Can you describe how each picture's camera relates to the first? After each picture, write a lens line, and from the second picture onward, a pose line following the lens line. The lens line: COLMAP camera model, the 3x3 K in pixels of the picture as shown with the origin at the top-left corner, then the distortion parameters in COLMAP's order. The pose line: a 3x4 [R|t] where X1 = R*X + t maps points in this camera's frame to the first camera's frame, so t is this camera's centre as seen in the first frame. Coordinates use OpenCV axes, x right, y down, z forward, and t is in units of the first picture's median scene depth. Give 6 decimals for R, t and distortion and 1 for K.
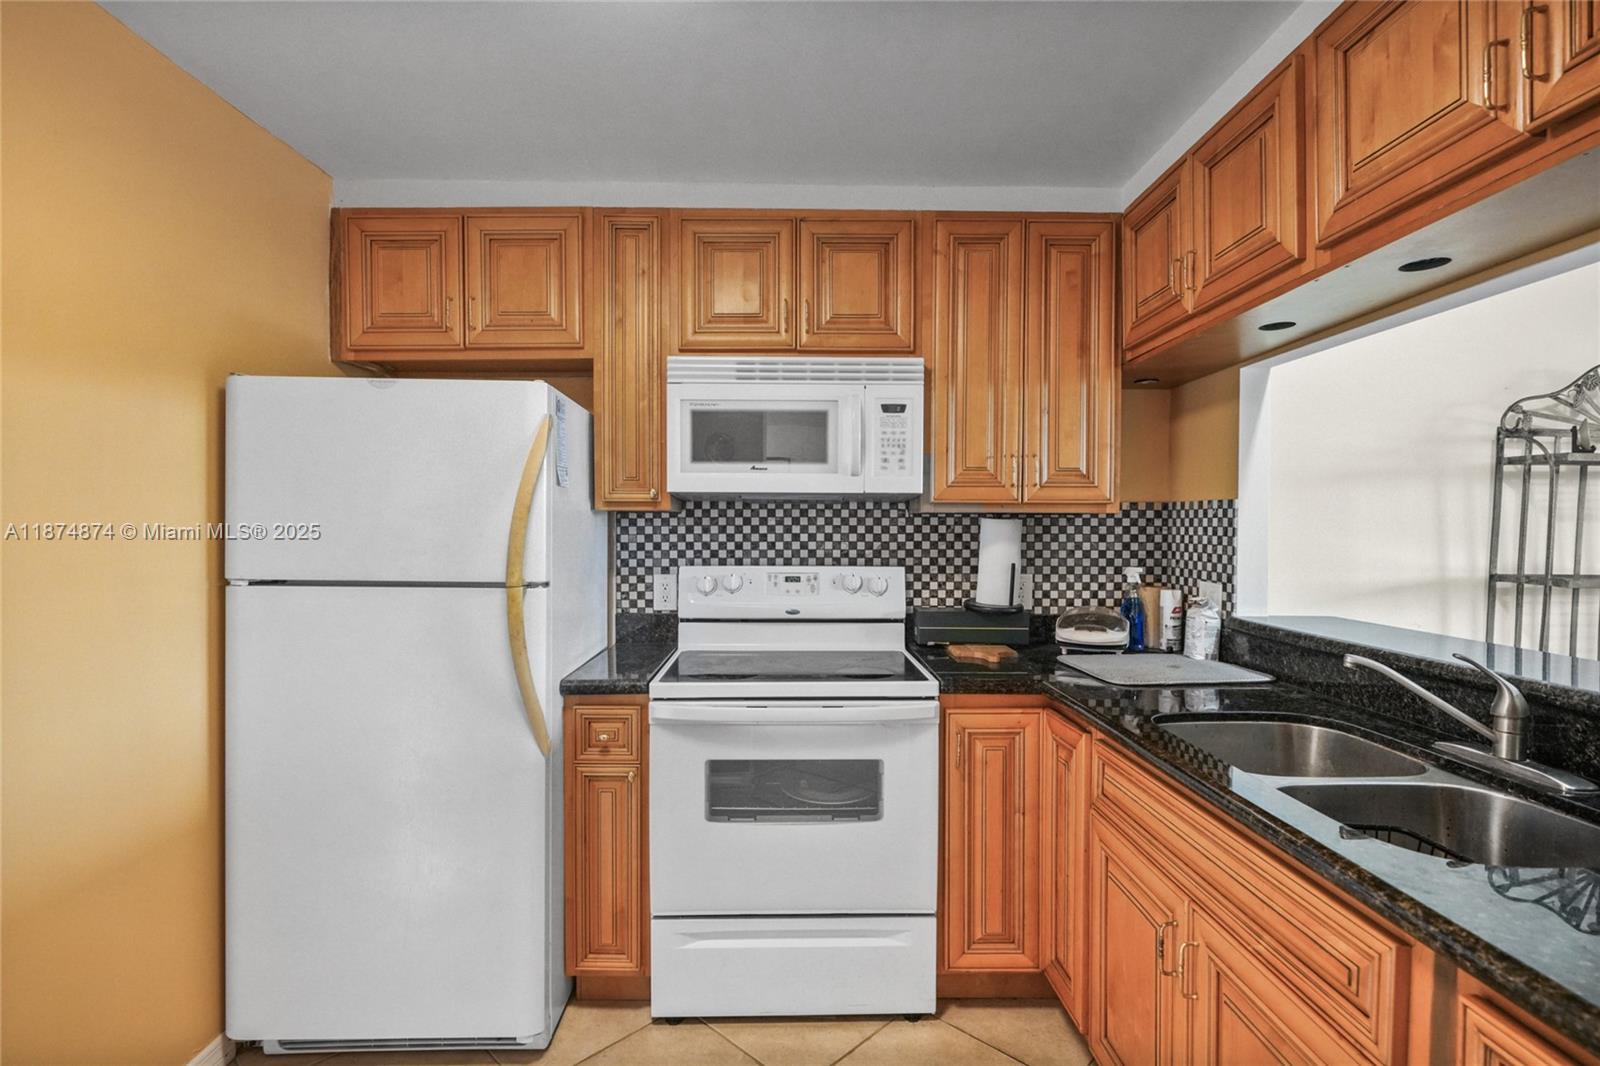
lens RADIAL K [[747.1, 0, 794.1], [0, 747.1, 545.1], [0, 0, 1]] dist [0.000316, 0.003078]
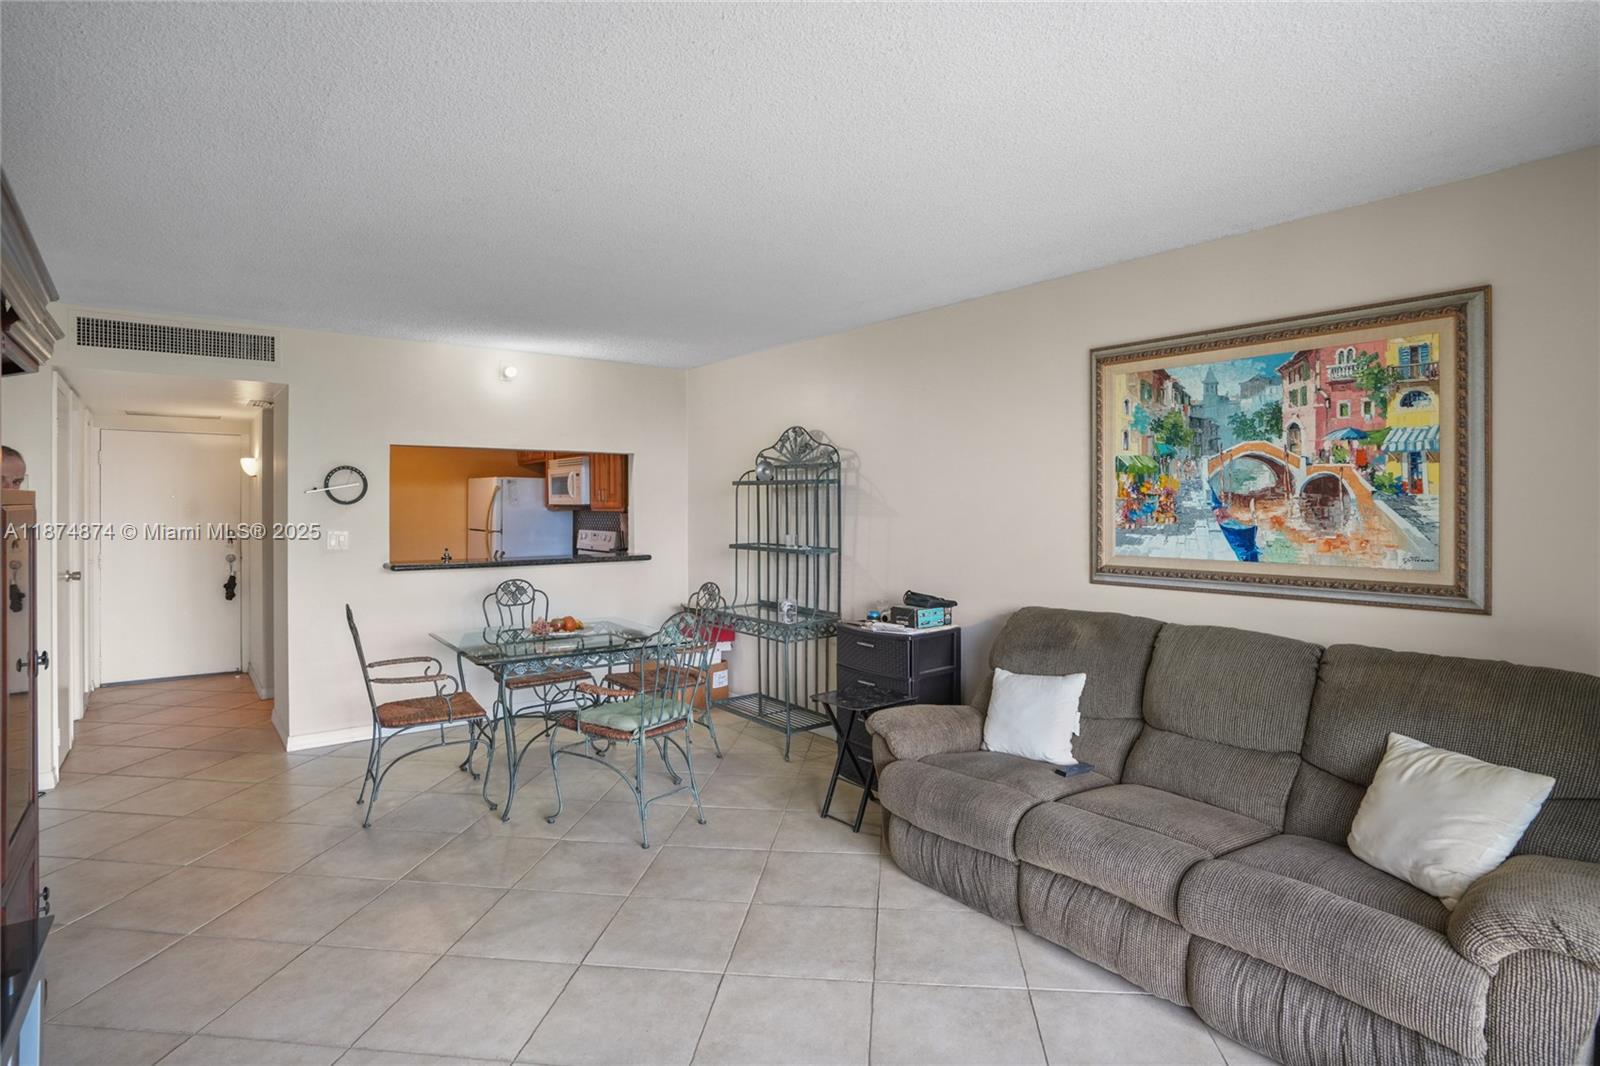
lens RADIAL K [[844.1, 0, 792.9], [0, 844.1, 519.3], [0, 0, 1]] dist [0.001280, 0.006736]
pose [[0.581157, 0.010705, -0.813721, 3.051034], [-0.011261, 0.999924, 0.005112, -0.035741], [0.813714, 0.006192, 0.581233, -0.199601]]
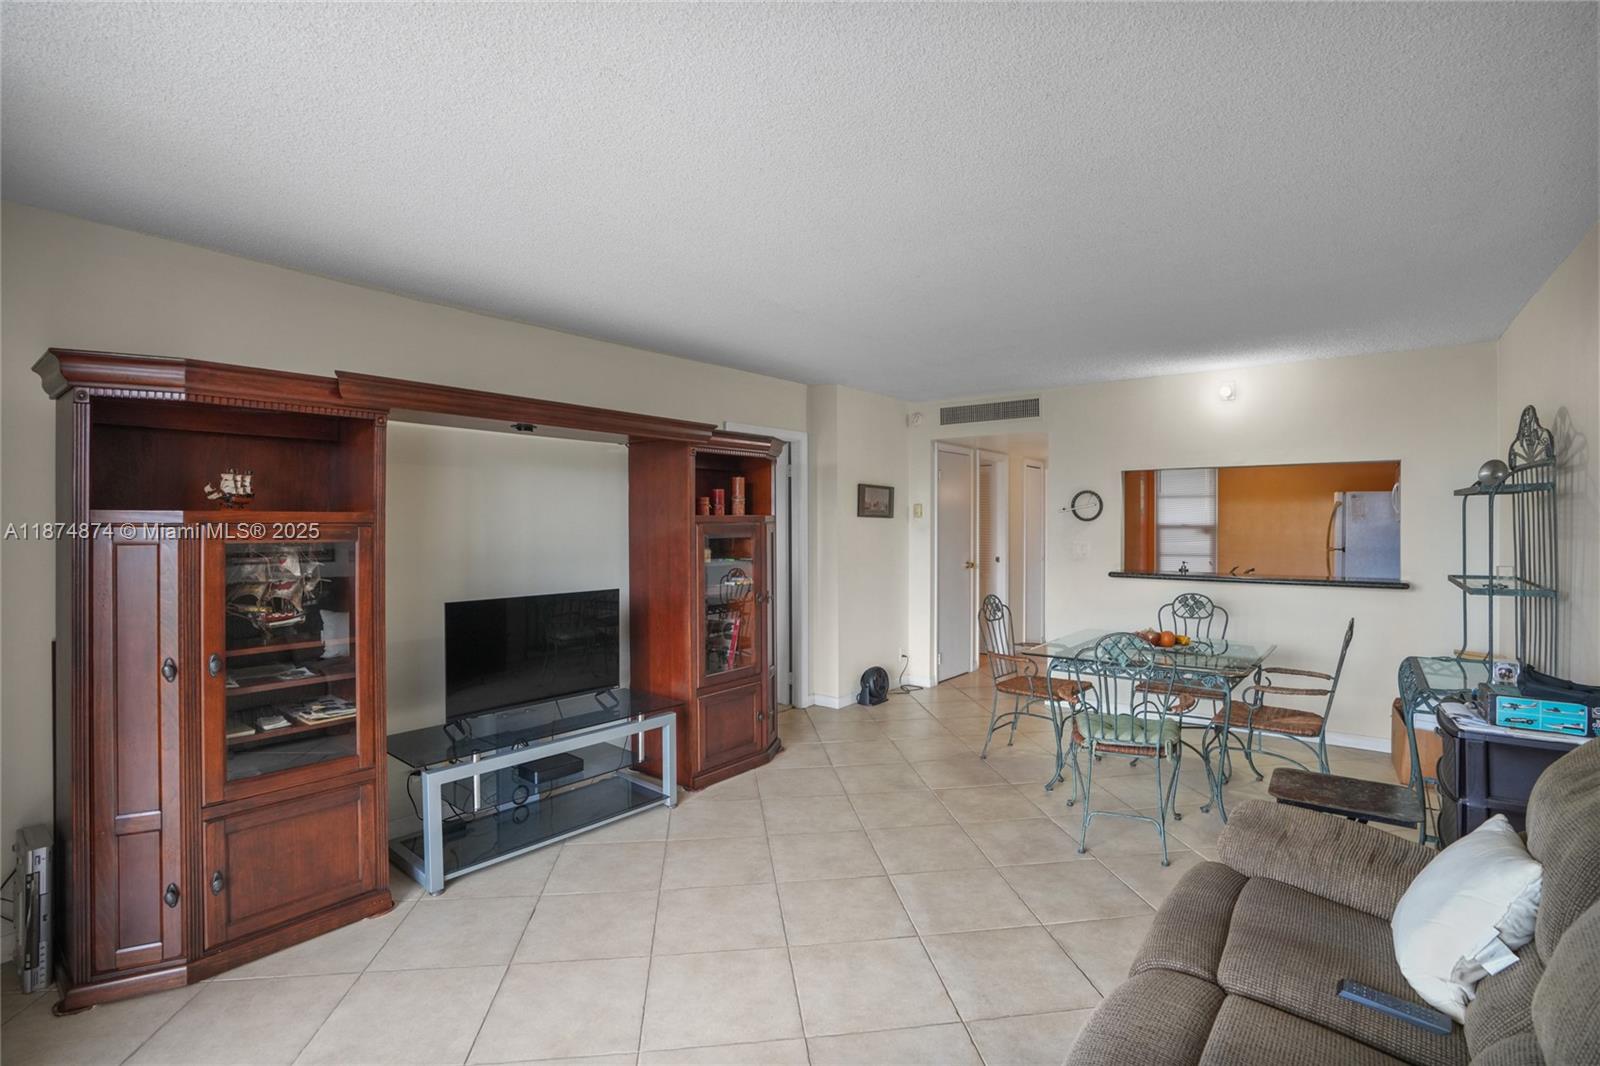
lens RADIAL K [[730.9, 0, 804.2], [0, 730.9, 545.3], [0, 0, 1]] dist [0.010588, -0.003649]
pose [[-0.611566, 0.023109, -0.790856, 3.052292], [-0.015636, 0.999025, 0.041282, -0.055073], [0.791039, 0.037612, -0.610609, 0.858634]]
